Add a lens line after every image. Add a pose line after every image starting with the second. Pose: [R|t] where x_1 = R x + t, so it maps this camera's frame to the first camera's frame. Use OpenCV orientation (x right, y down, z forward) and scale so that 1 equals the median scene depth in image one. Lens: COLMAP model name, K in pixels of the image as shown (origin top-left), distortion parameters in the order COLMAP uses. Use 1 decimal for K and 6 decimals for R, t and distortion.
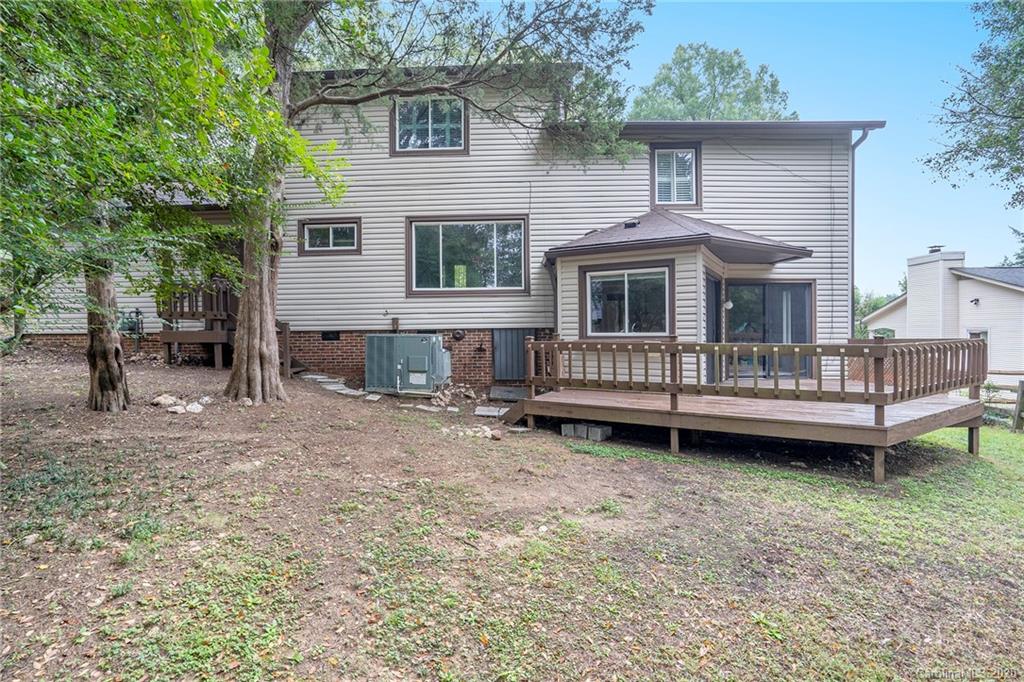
lens RADIAL K [[478.8, 0, 509.2], [0, 478.8, 341.3], [0, 0, 1]] dist [-0.025617, 0.007594]
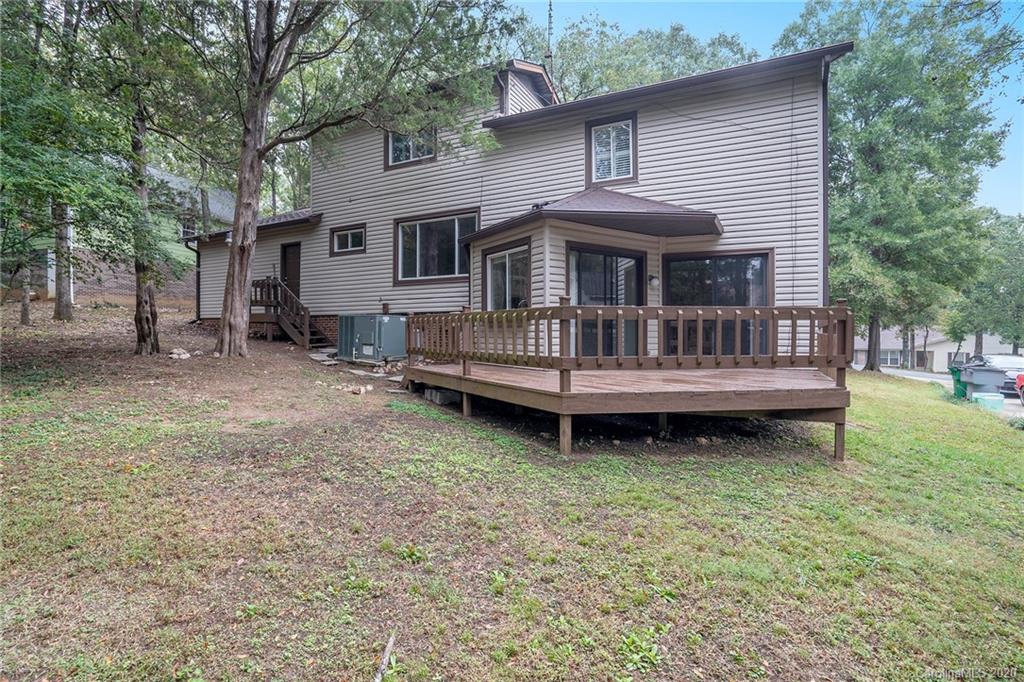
lens RADIAL K [[478.8, 0, 502.7], [0, 478.8, 336.6], [0, 0, 1]] dist [-0.025617, 0.007594]
pose [[0.896962, 0.016032, -0.441816, 0.585263], [-0.022336, 0.999709, -0.009069, 0.041495], [0.441542, 0.018003, 0.897060, 0.046033]]
